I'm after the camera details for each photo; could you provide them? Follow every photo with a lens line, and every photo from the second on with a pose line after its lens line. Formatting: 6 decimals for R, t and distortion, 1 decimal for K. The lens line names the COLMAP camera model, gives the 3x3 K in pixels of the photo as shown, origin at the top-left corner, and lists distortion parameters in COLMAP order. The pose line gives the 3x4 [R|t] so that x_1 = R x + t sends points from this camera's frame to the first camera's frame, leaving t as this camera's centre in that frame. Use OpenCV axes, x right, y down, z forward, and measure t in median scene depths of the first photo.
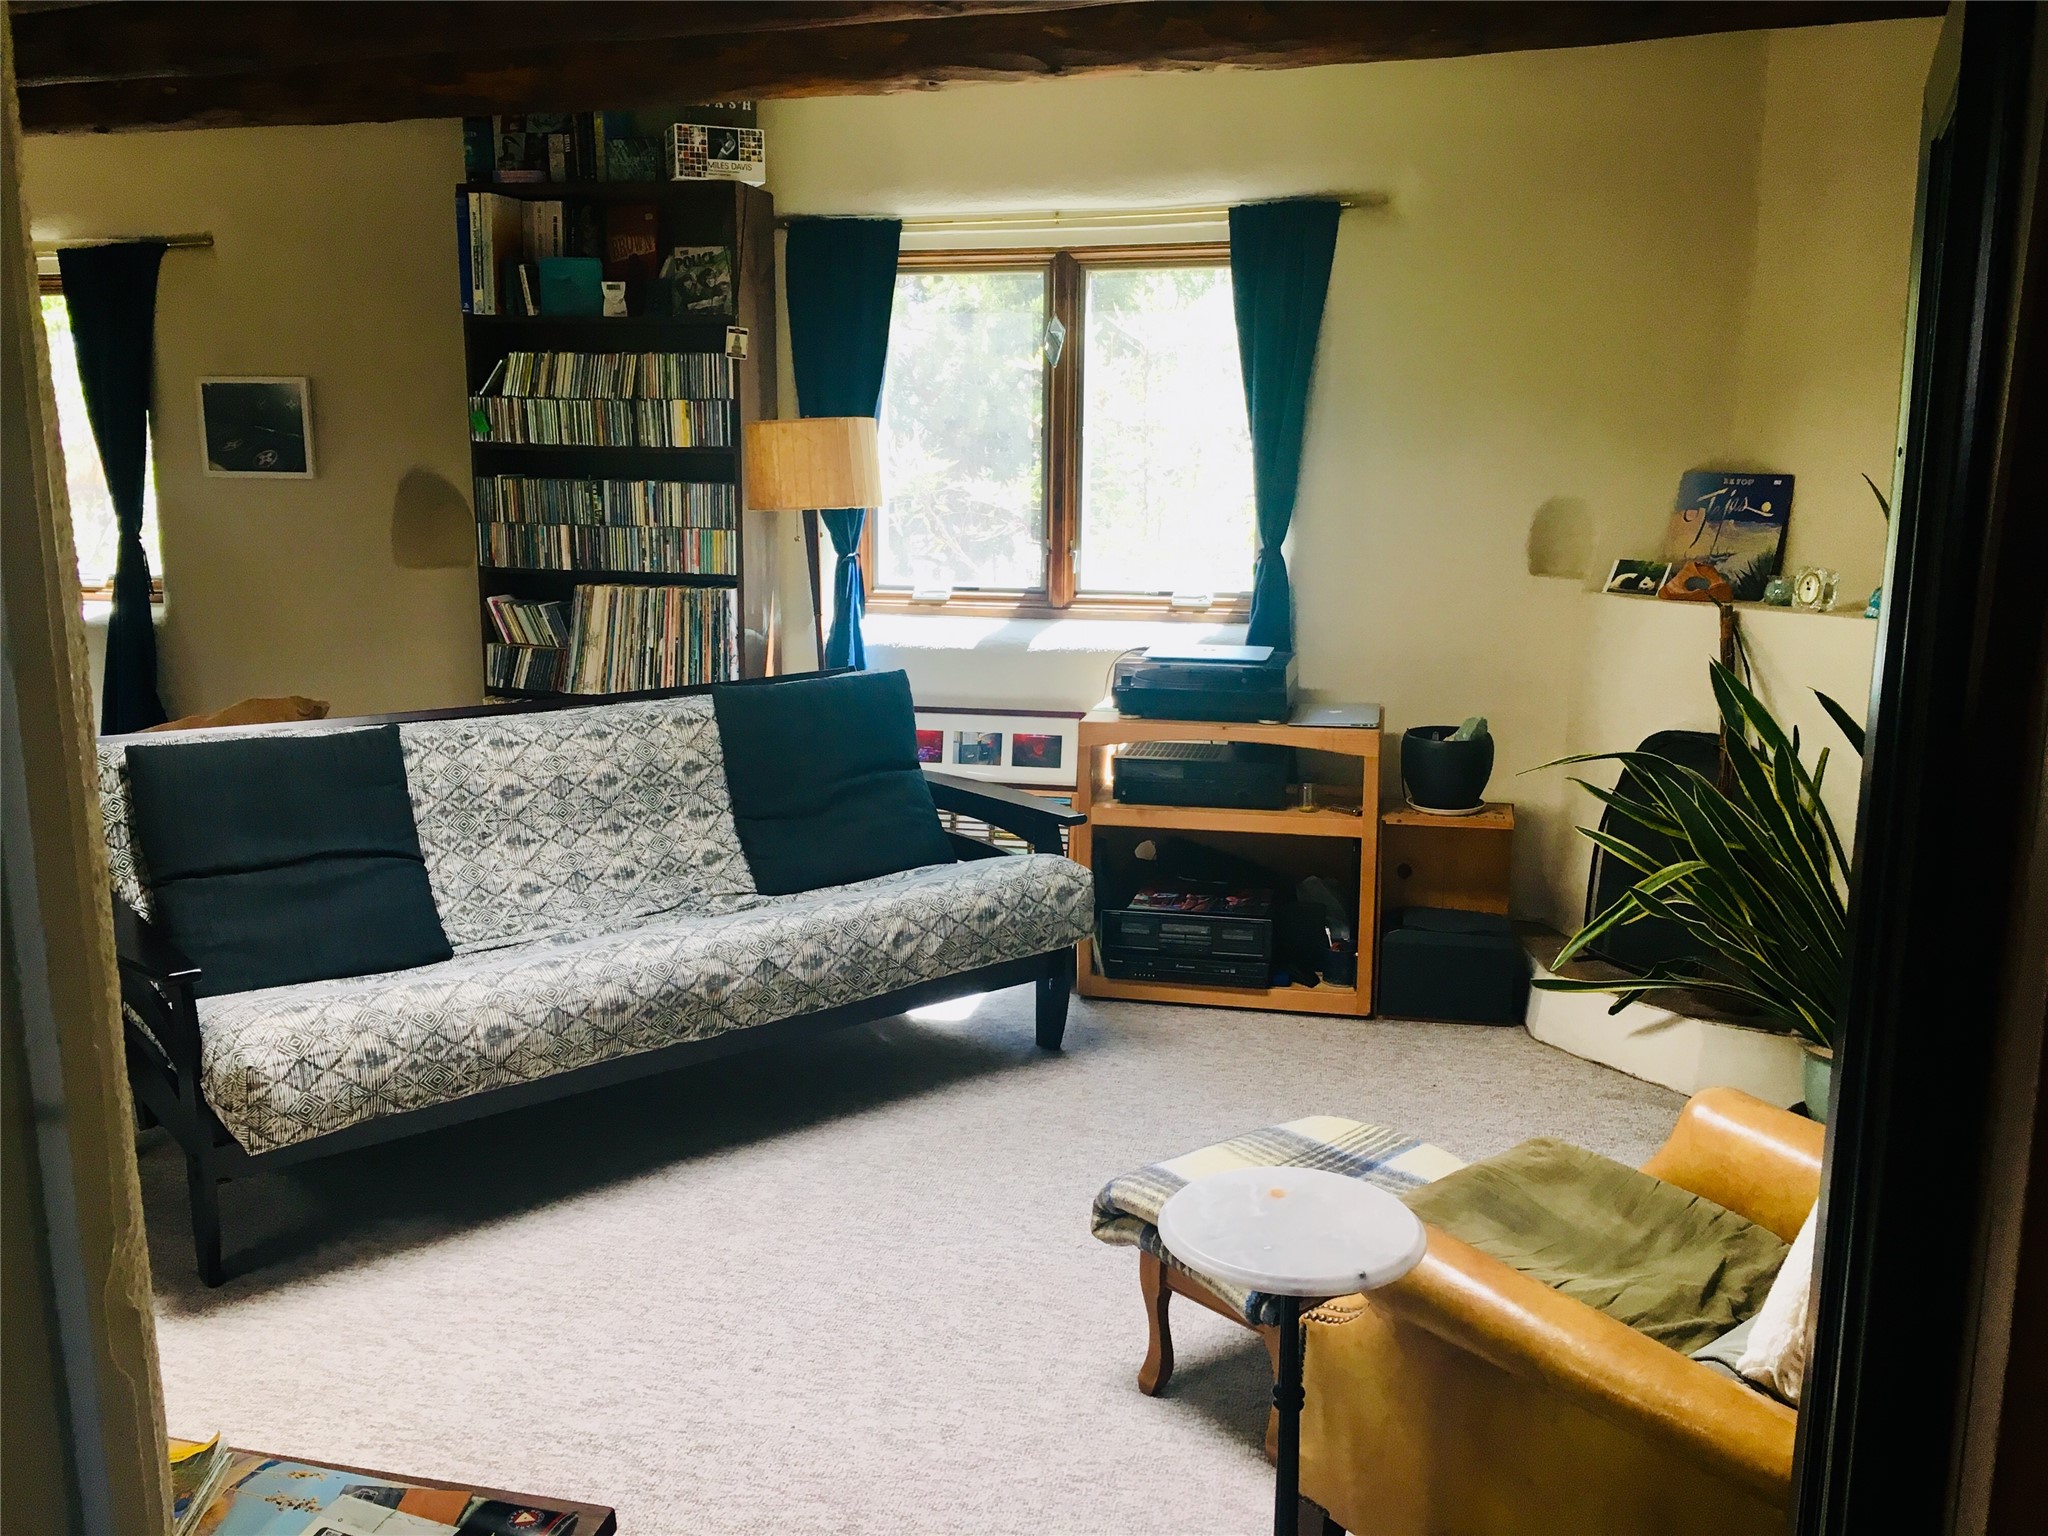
lens RADIAL K [[1750.5, 0, 1024.0], [0, 1750.5, 768.0], [0, 0, 1]] dist [0.094610, 0.009979]
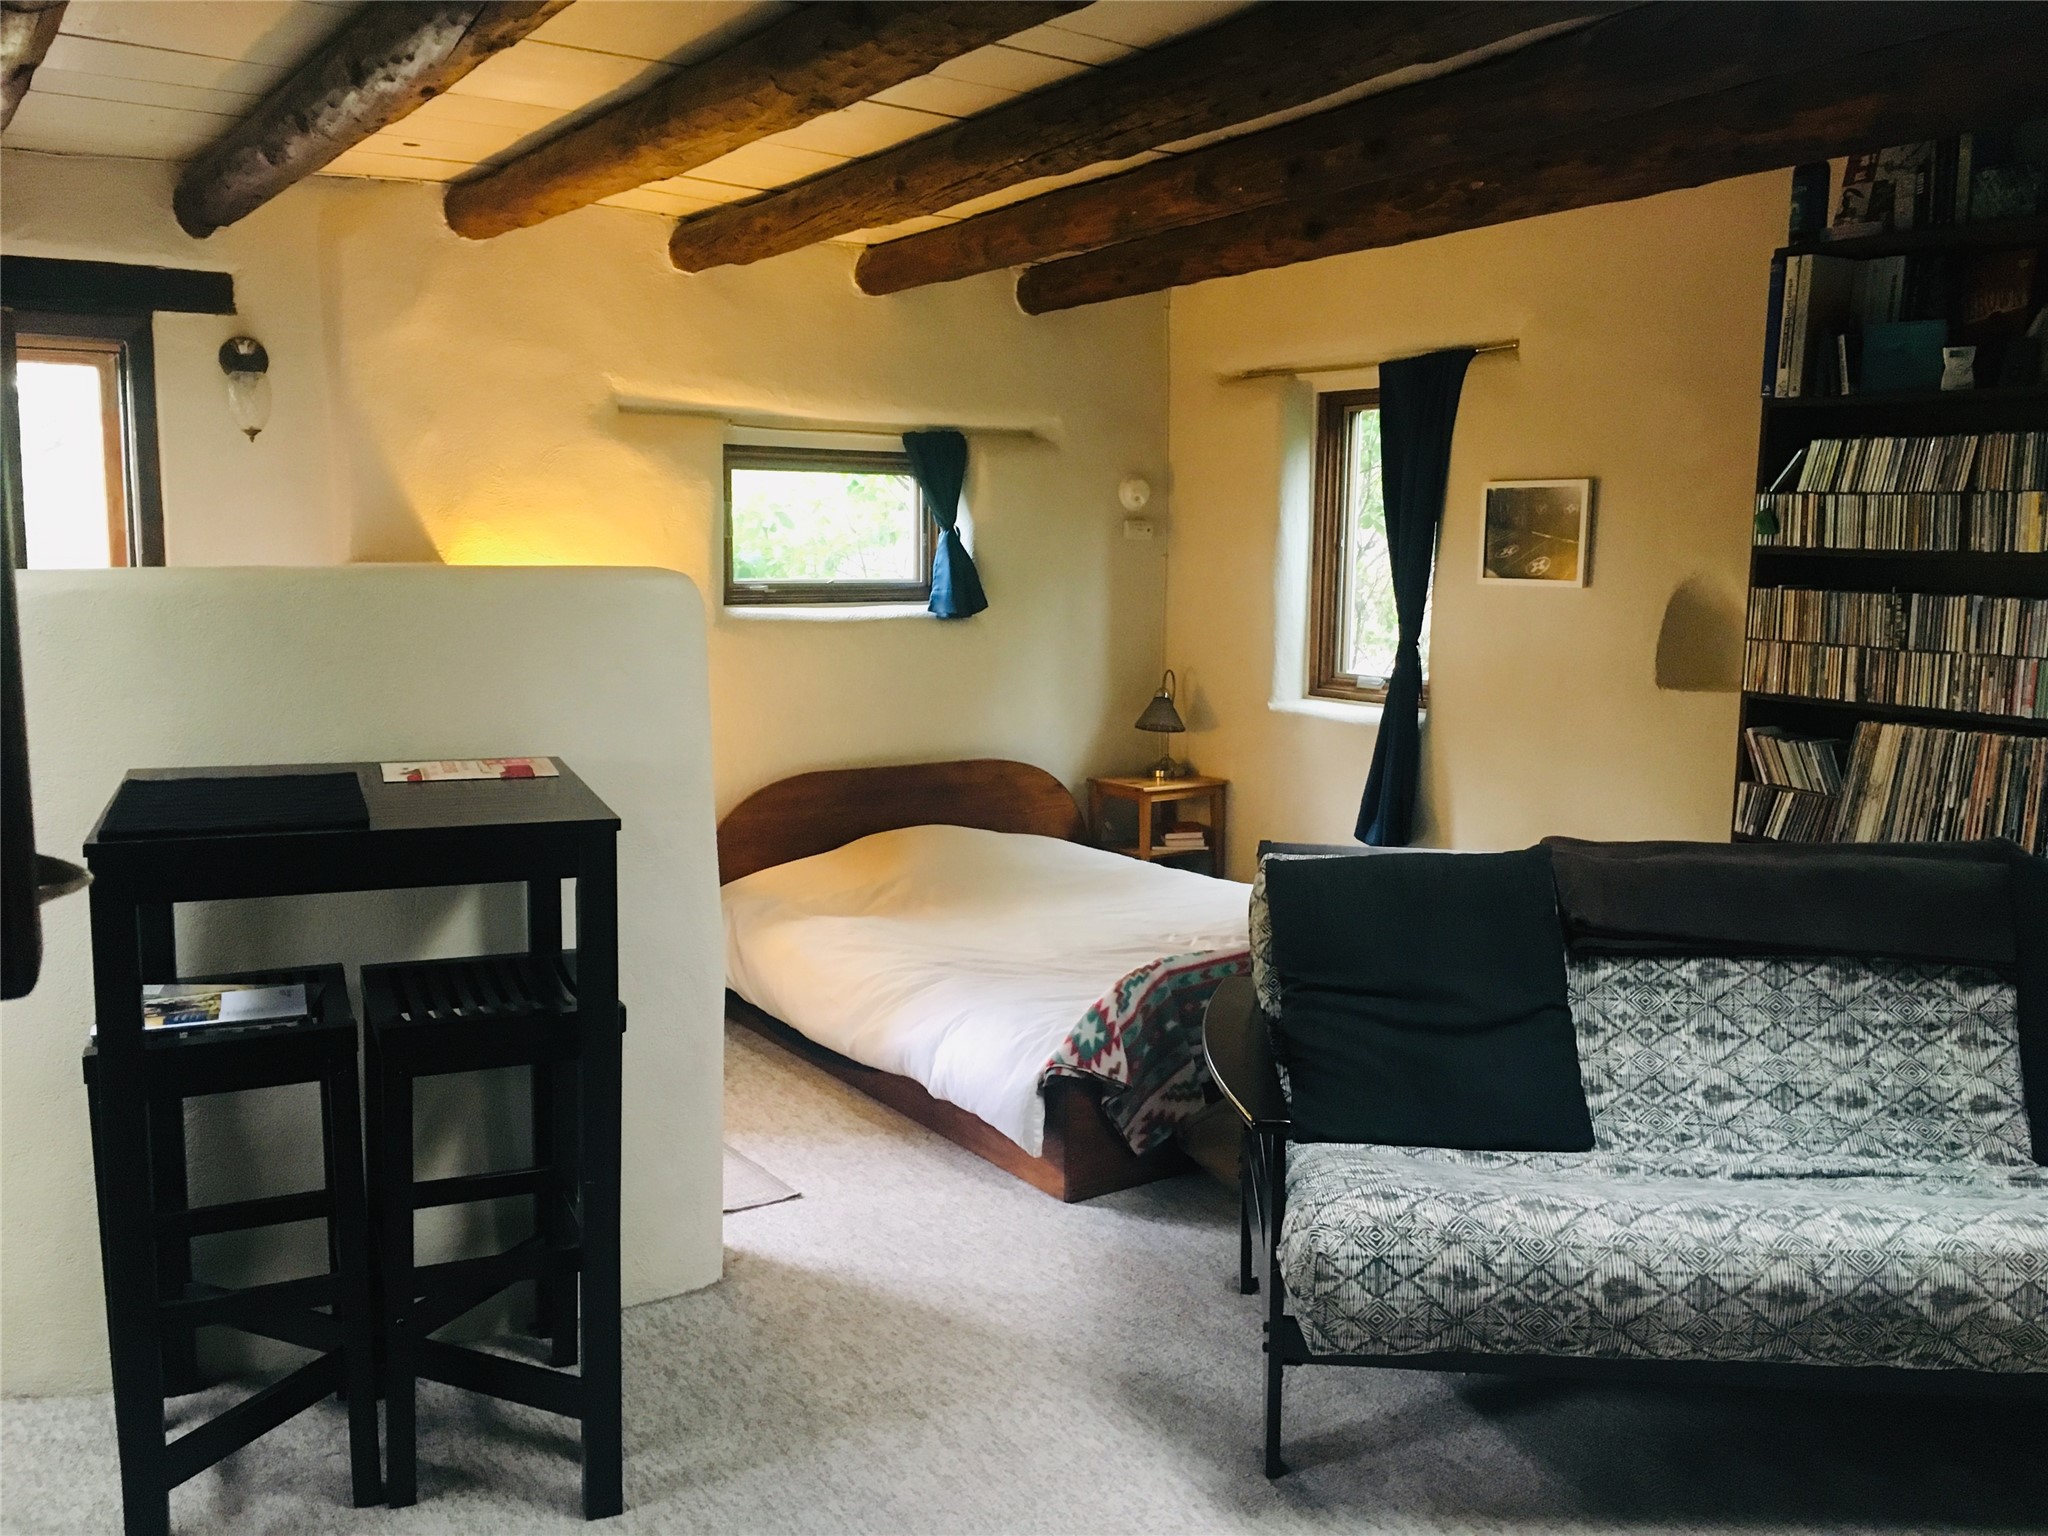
lens RADIAL K [[1750.5, 0, 1024.0], [0, 1750.5, 768.0], [0, 0, 1]] dist [0.070255, -0.094551]
pose [[0.745869, 0.097428, -0.658928, -0.003014], [-0.140159, 0.990053, -0.012265, -0.020258], [0.651179, 0.101503, 0.752106, 0.153503]]
